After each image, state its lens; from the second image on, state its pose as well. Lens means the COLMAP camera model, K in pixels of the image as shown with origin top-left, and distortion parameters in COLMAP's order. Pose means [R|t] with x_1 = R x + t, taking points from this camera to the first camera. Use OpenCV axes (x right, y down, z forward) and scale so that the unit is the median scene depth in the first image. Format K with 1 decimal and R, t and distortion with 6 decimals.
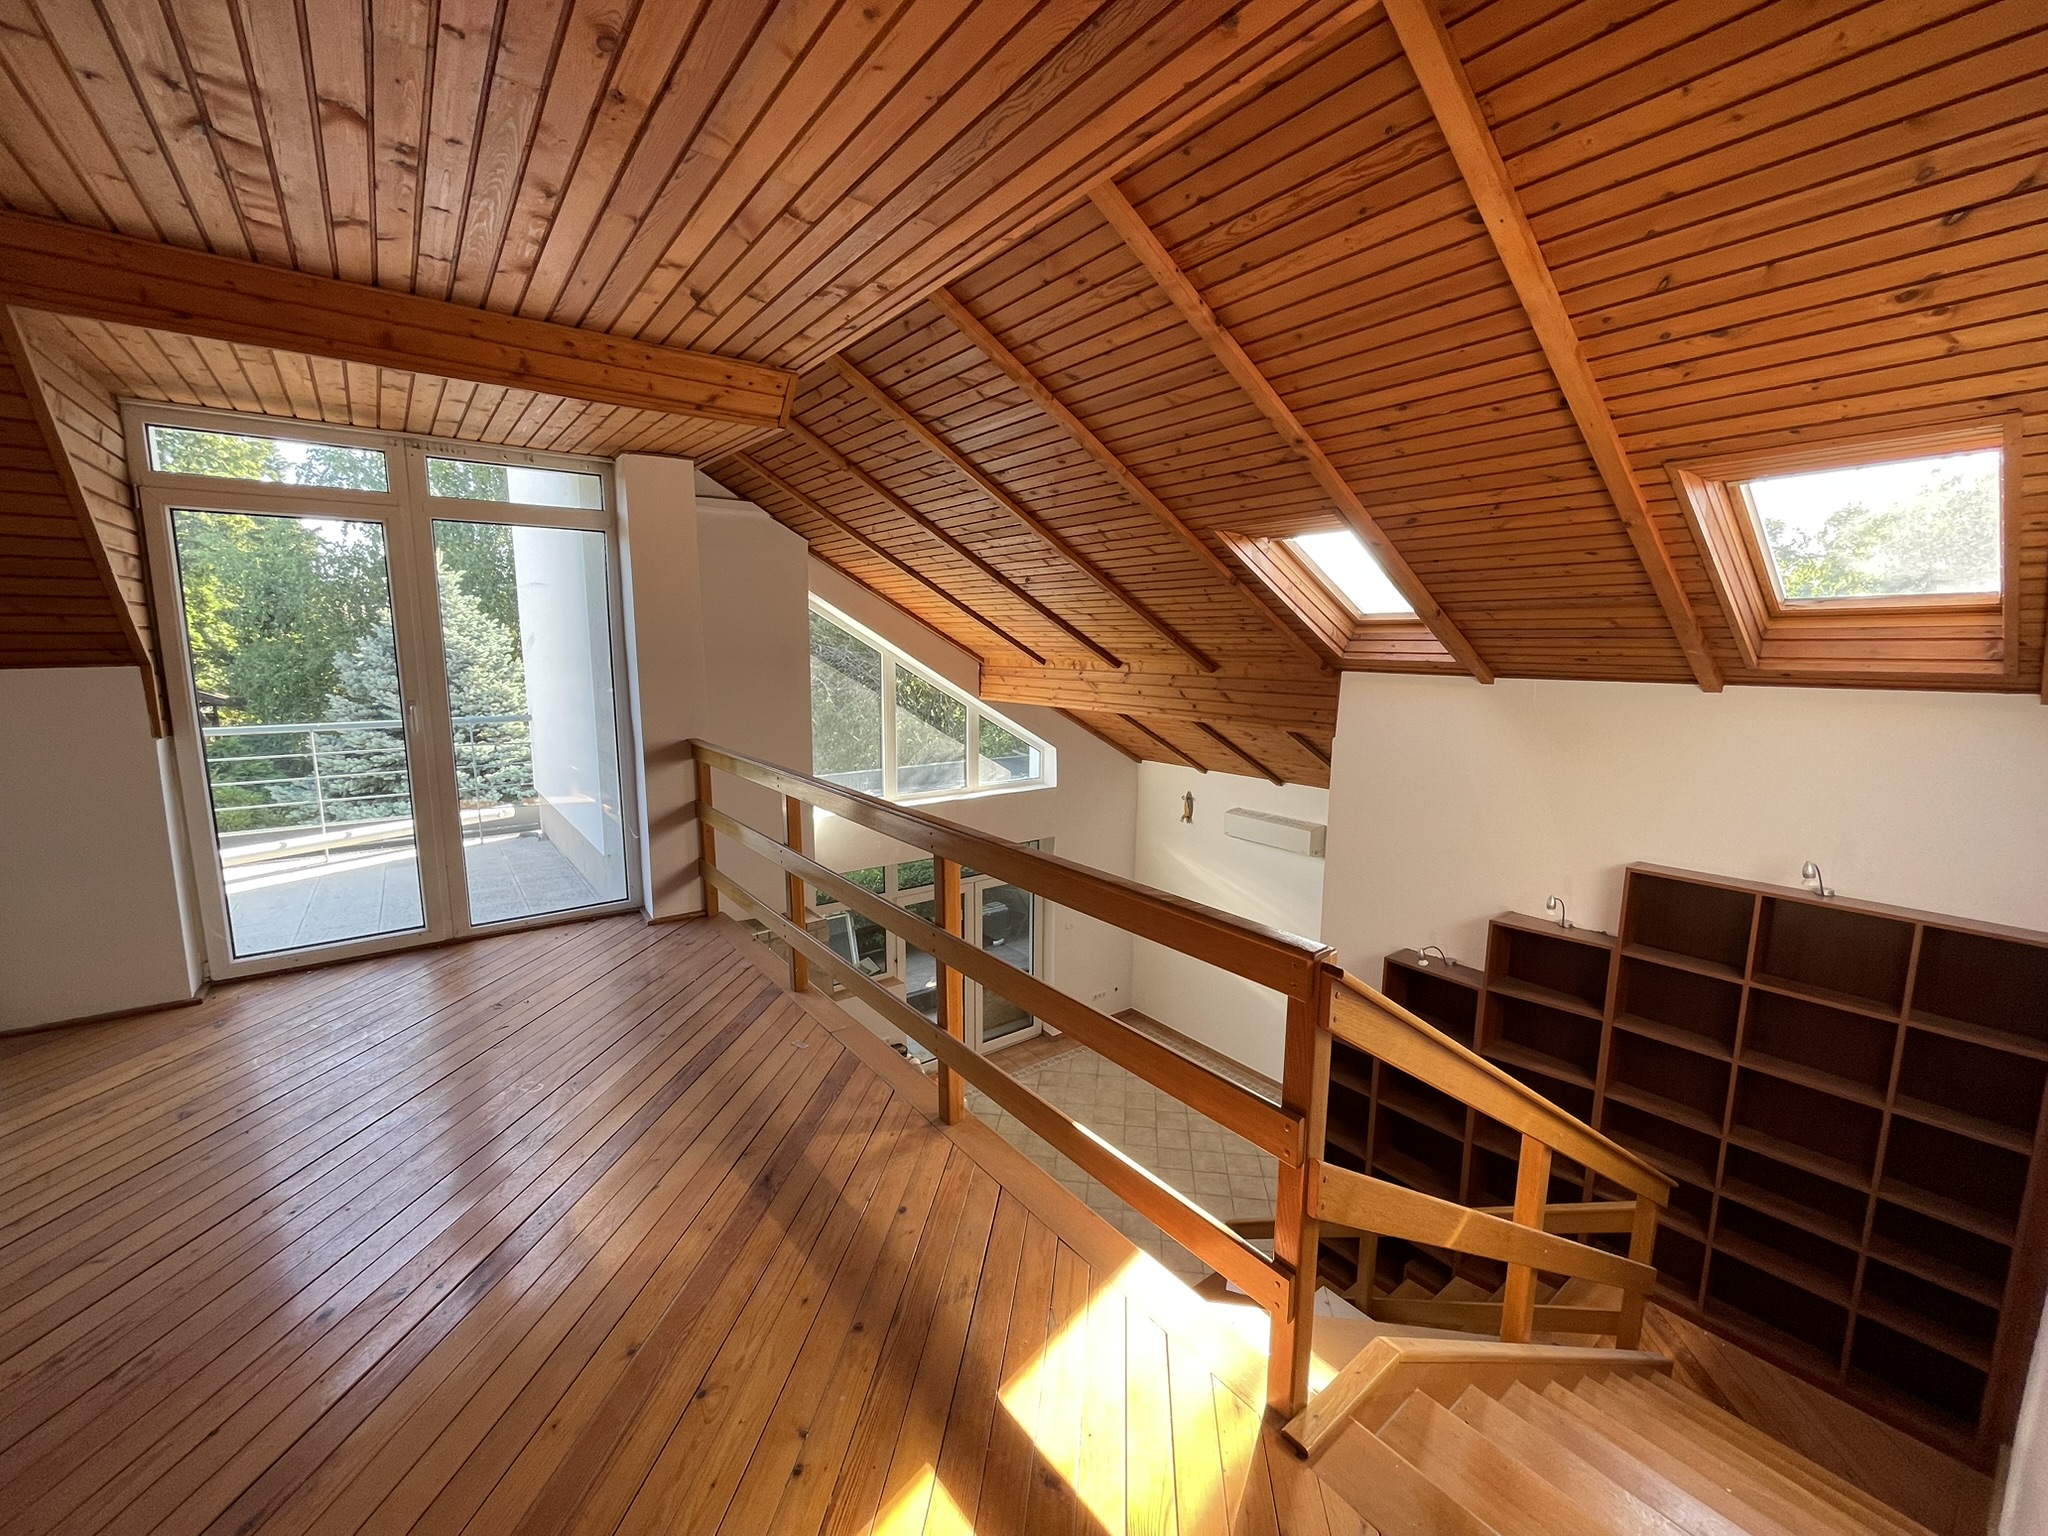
lens RADIAL K [[826.4, 0, 1027.1], [0, 826.4, 777.2], [0, 0, 1]] dist [-0.000729, -0.000225]
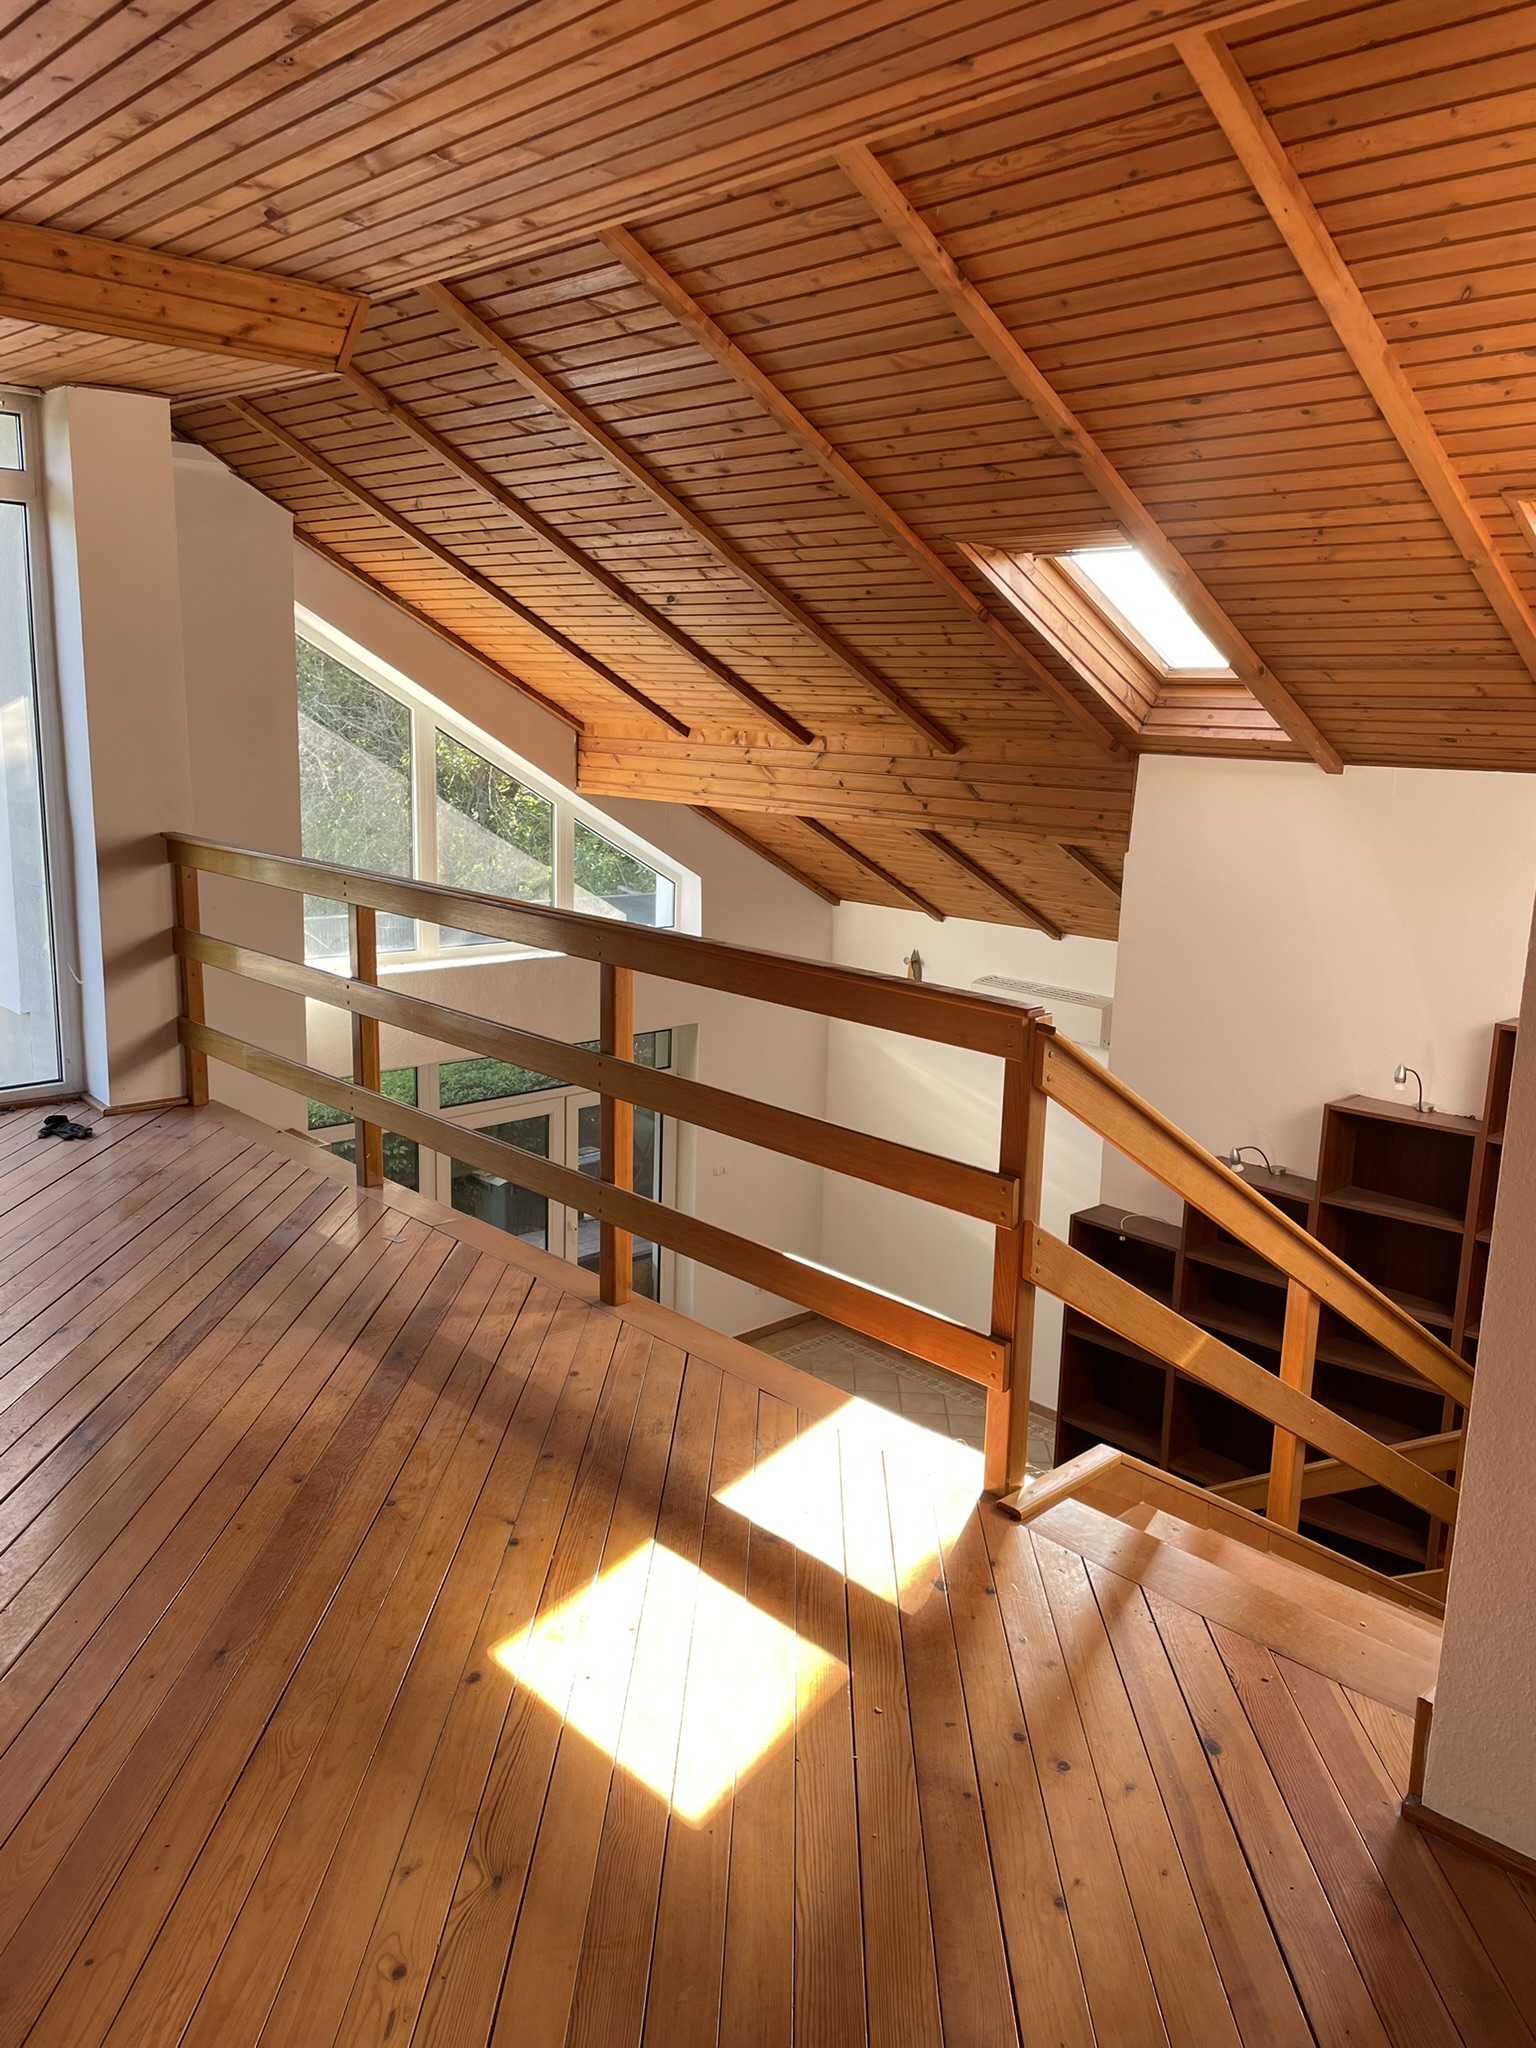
lens RADIAL K [[1533.3, 0, 783.5], [0, 1533.3, 1034.7], [0, 0, 1]] dist [0.065678, -0.061737]
pose [[0.994269, 0.002490, 0.106874, -0.076173], [-0.008122, 0.998598, 0.052301, 0.066497], [-0.106594, -0.052870, 0.992896, -0.407174]]
